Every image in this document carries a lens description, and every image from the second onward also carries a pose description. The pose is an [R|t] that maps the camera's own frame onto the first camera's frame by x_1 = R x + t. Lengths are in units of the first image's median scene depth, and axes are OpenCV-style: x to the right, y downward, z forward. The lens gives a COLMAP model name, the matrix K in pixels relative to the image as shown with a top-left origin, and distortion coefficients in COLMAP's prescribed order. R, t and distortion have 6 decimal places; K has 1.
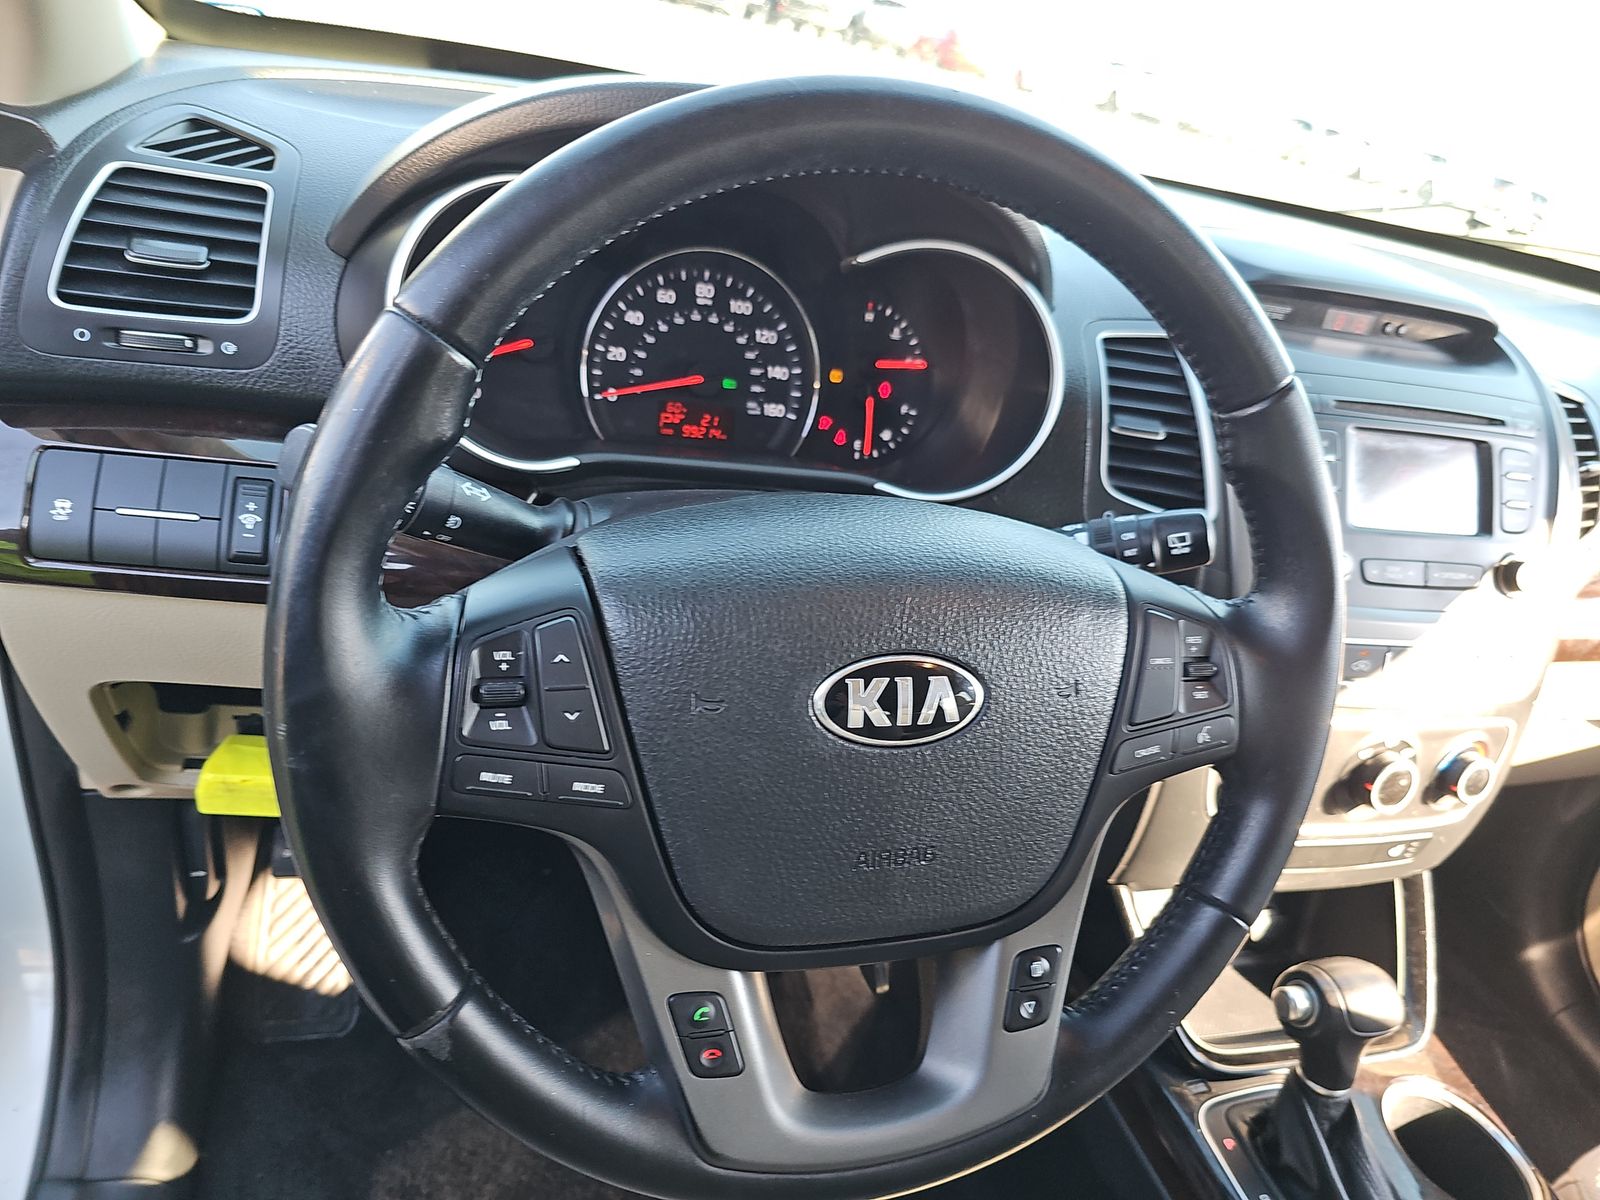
lens RADIAL K [[1037.6, 0, 800.0], [0, 1037.6, 600.0], [0, 0, 1]] dist [0.059100, -0.058886]
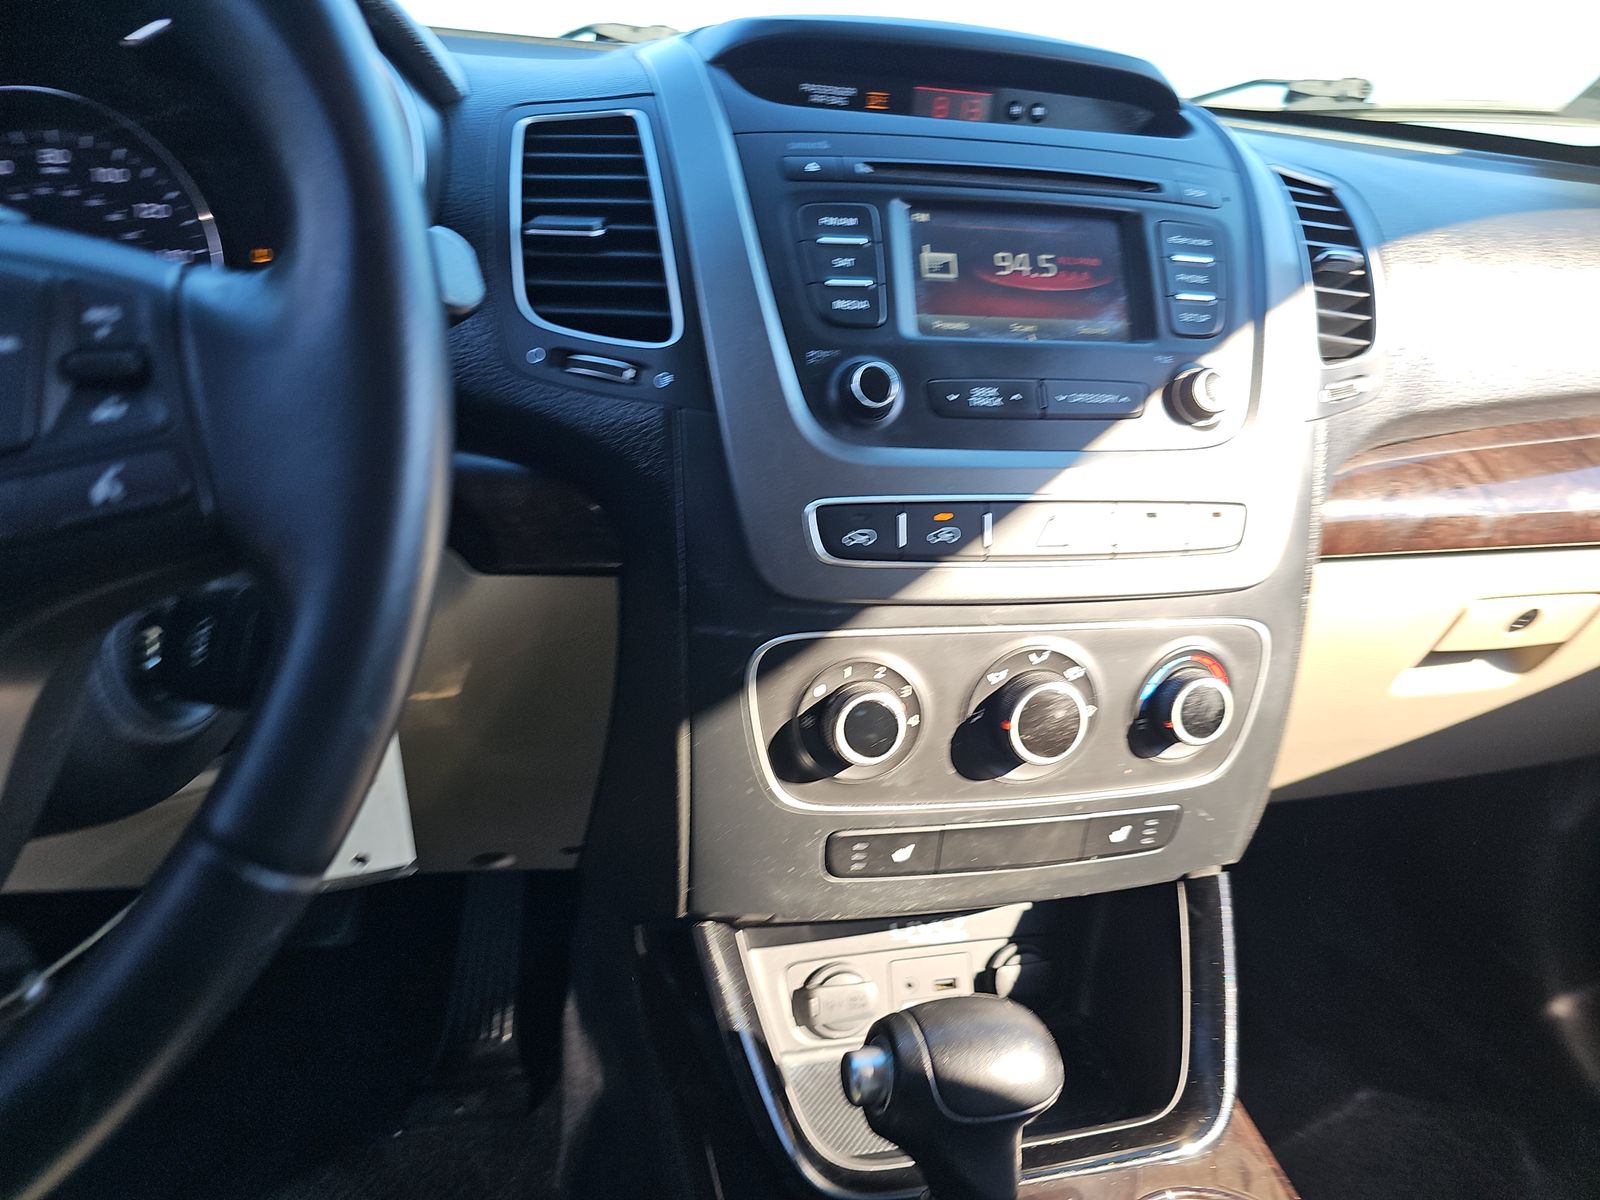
lens RADIAL K [[1035.9, 0, 800.0], [0, 1035.9, 600.0], [0, 0, 1]] dist [-0.001586, -0.002216]
pose [[0.990864, -0.106224, -0.083095, 0.466105], [0.095456, 0.987644, -0.124291, 0.164500], [0.095271, 0.115223, 0.988760, 0.335337]]
